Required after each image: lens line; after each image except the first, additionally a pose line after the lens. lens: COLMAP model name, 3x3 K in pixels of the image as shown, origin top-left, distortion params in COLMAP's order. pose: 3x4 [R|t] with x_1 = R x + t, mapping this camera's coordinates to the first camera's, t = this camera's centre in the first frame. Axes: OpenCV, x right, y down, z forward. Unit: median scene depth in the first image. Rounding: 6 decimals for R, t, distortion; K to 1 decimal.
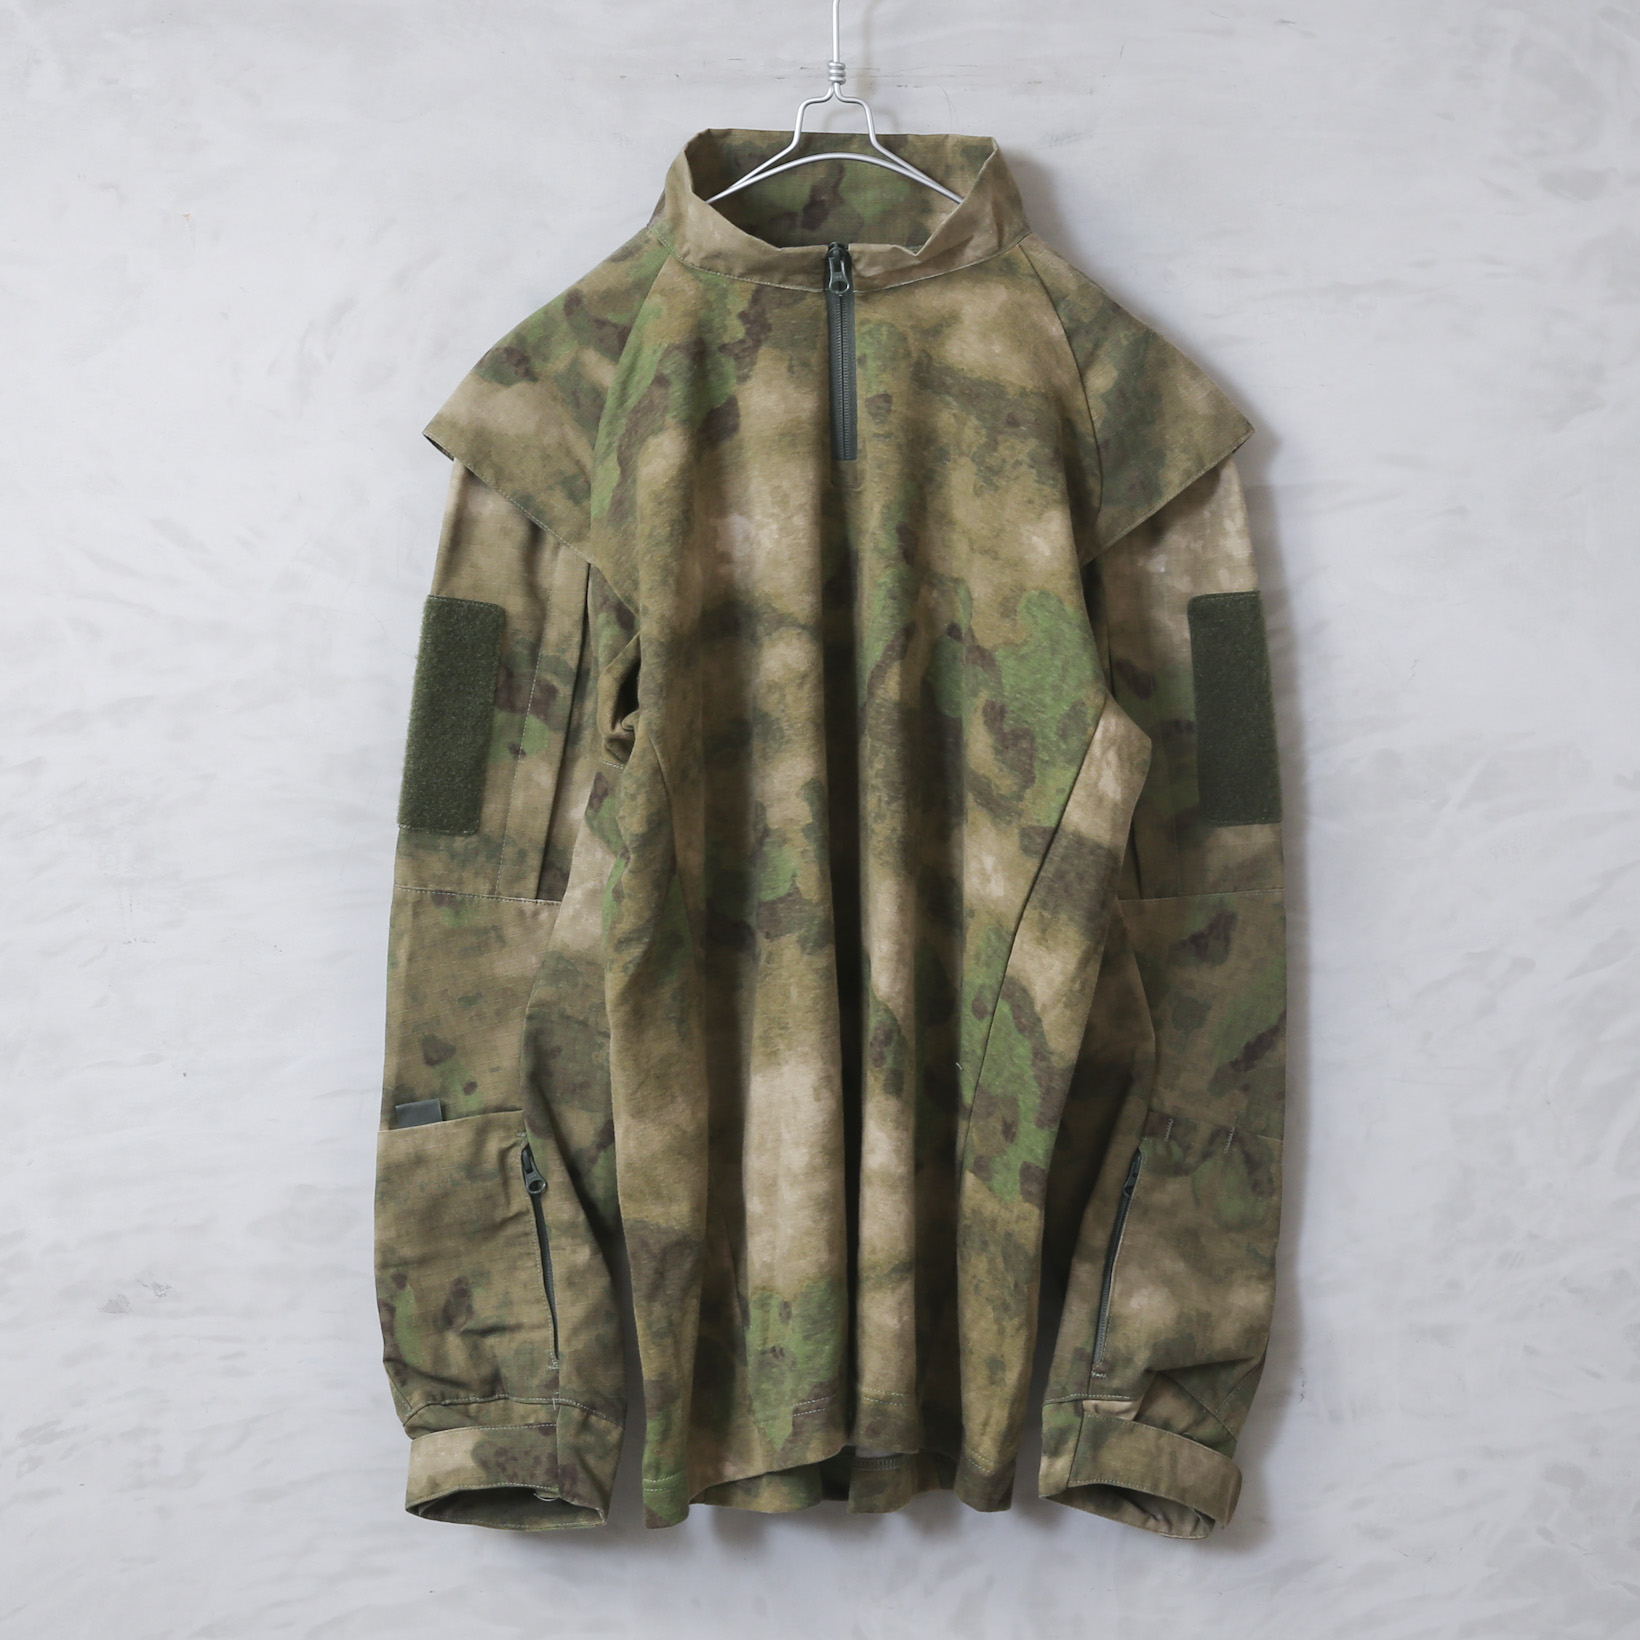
lens RADIAL K [[3664.7, 0, 820.0], [0, 3664.7, 820.0], [0, 0, 1]] dist [-0.019422, 0.171229]
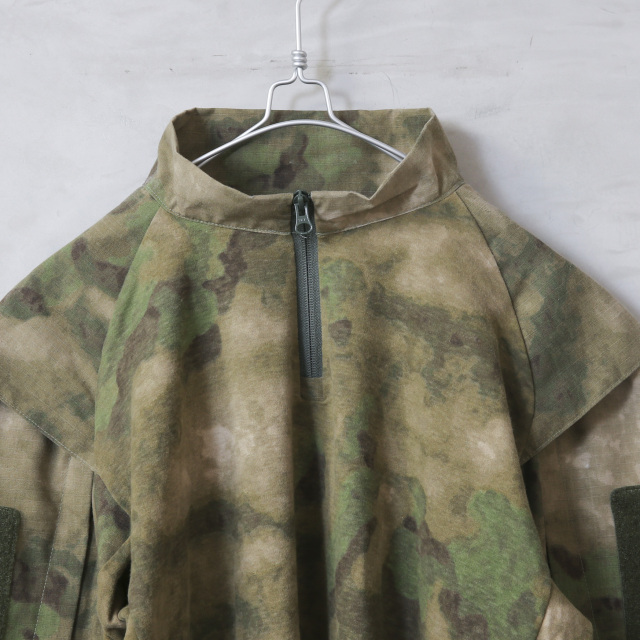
lens RADIAL K [[1476.1, 0, 320.0], [0, 1476.1, 320.0], [0, 0, 1]] dist [0.076417, 0.213490]
pose [[0.999797, -0.019907, 0.003095, 0.008276], [0.020141, 0.991329, -0.129847, -0.055463], [-0.000483, 0.129883, 0.991529, 0.533880]]
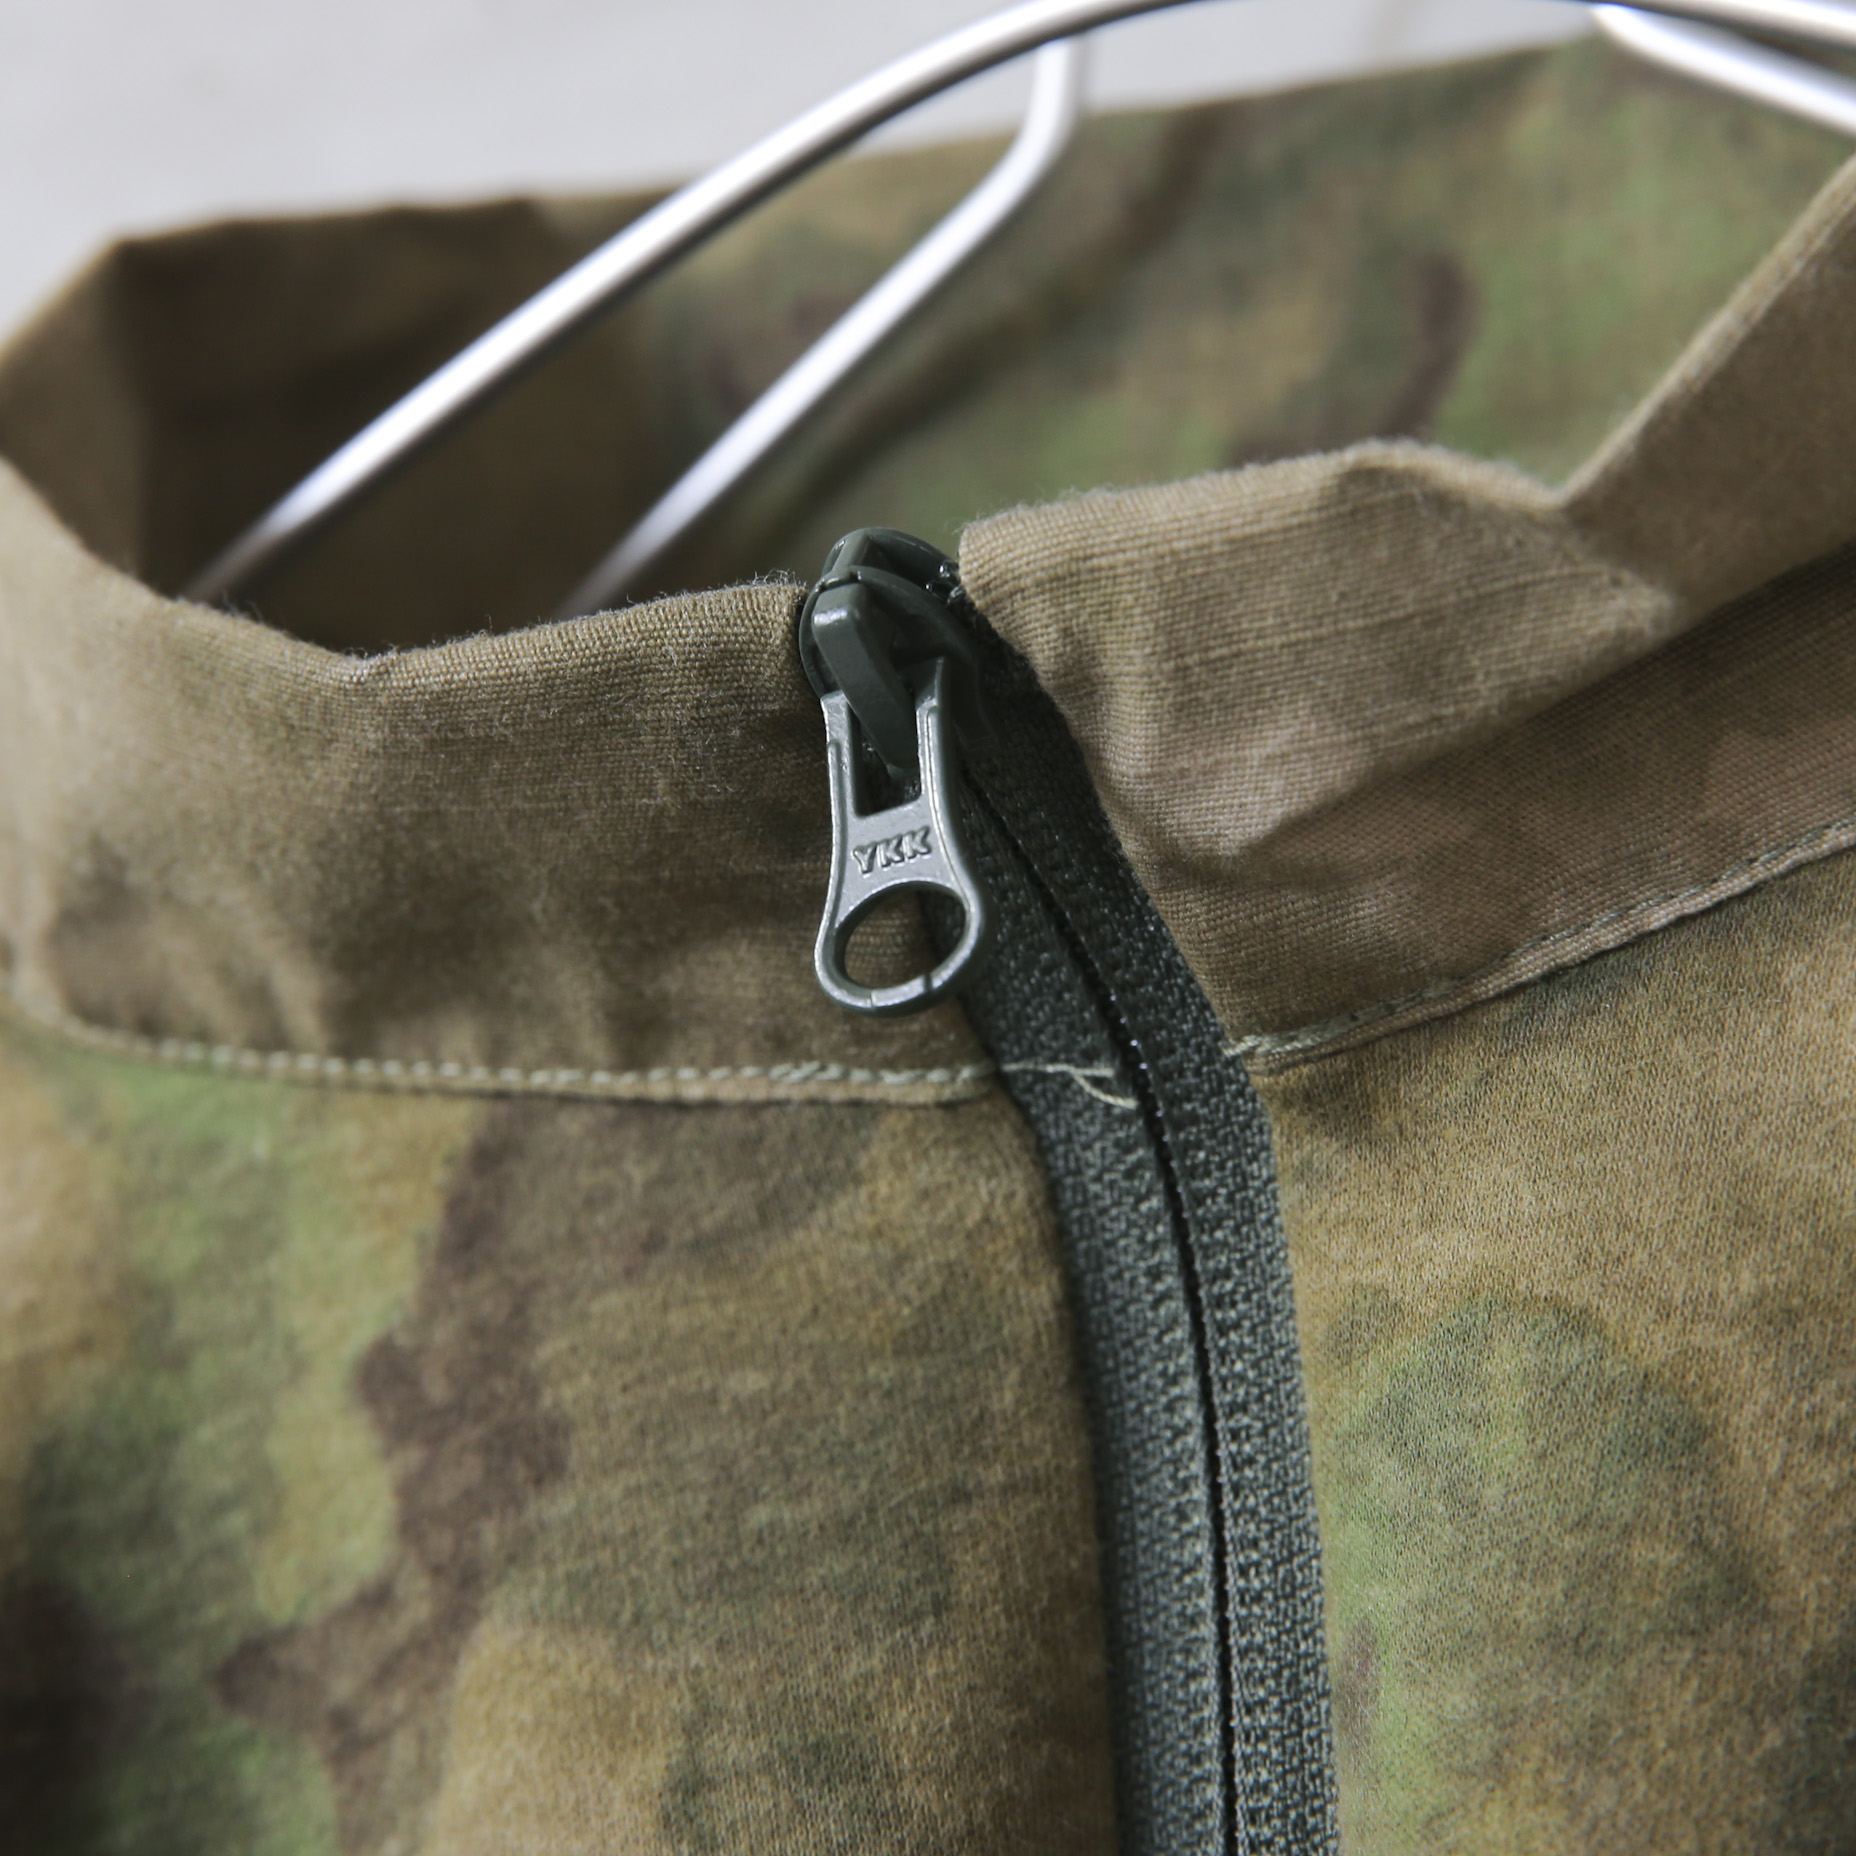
lens RADIAL K [[4909.0, 0, 928.0], [0, 4909.0, 928.0], [0, 0, 1]] dist [-0.026402, -0.283043]
pose [[0.883938, -0.135790, -0.447455, 0.065686], [-0.035306, 0.934794, -0.353431, -0.096666], [0.466270, 0.328209, 0.821505, 0.876027]]
